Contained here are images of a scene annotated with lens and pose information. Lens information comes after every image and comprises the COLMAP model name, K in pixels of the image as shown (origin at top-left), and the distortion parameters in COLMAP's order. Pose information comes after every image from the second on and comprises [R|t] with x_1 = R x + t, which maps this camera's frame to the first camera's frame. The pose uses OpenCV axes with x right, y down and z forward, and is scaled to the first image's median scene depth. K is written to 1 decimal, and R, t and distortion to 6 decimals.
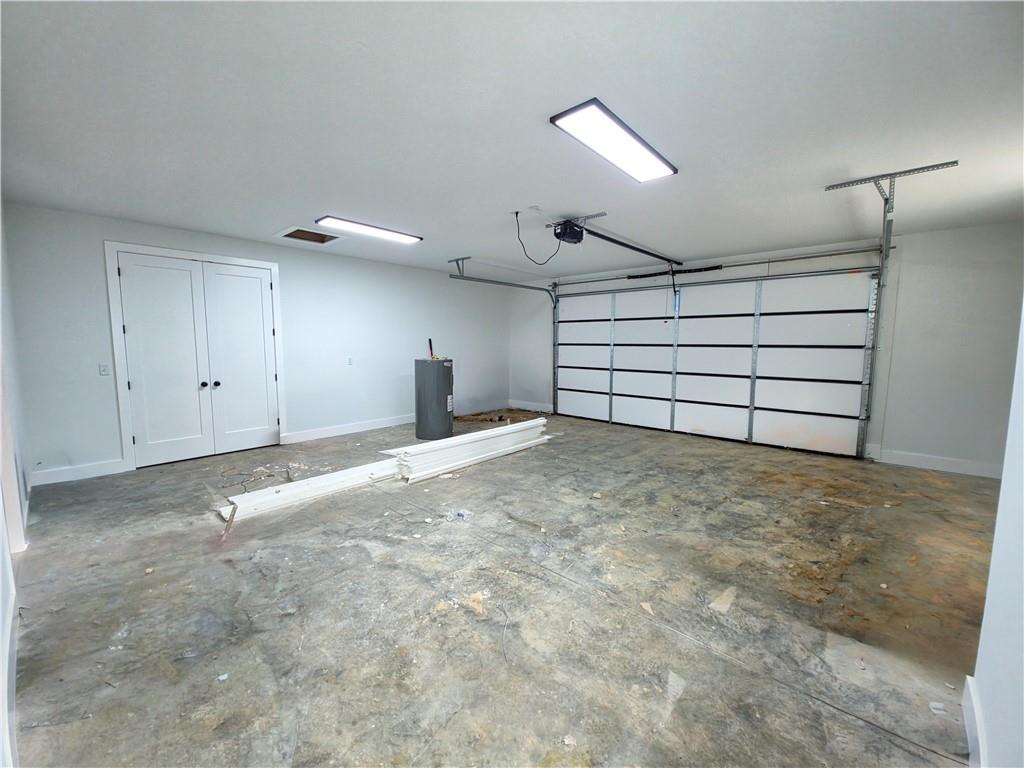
lens RADIAL K [[406.6, 0, 511.5], [0, 406.6, 381.2], [0, 0, 1]] dist [0.001878, 0.000041]
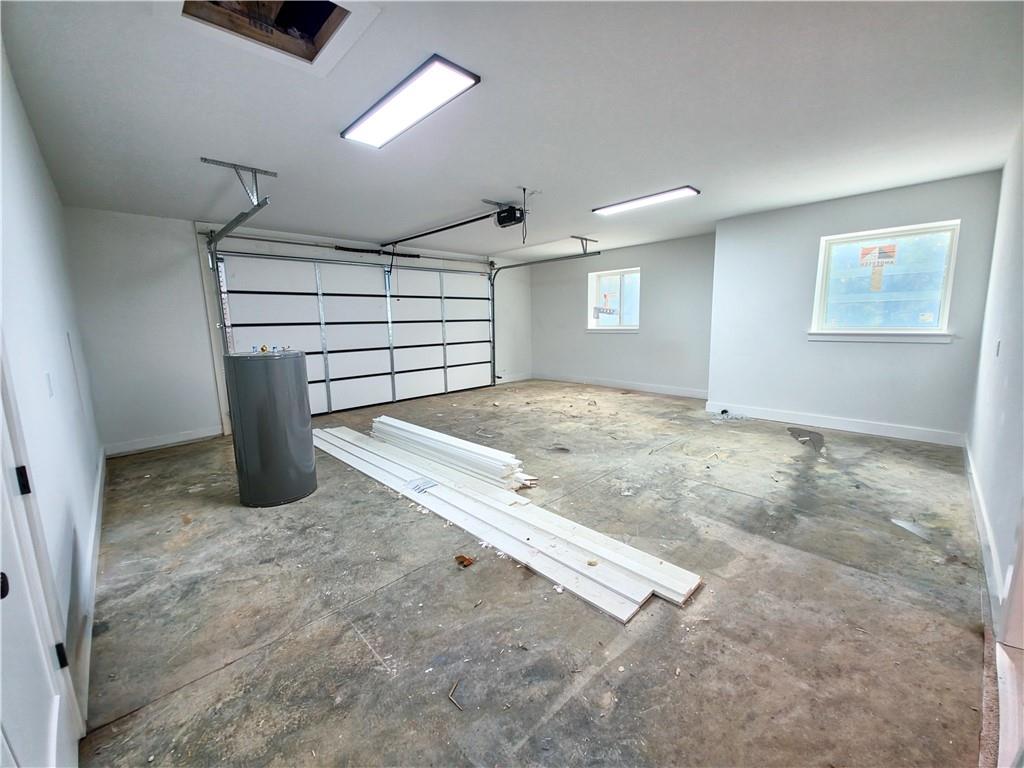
lens RADIAL K [[406.6, 0, 511.5], [0, 406.6, 381.2], [0, 0, 1]] dist [0.001878, 0.000041]
pose [[0.063552, -0.160826, 0.984935, -0.820580], [0.112905, 0.981752, 0.153021, -0.077674], [-0.991571, 0.101479, 0.080550, 0.750929]]
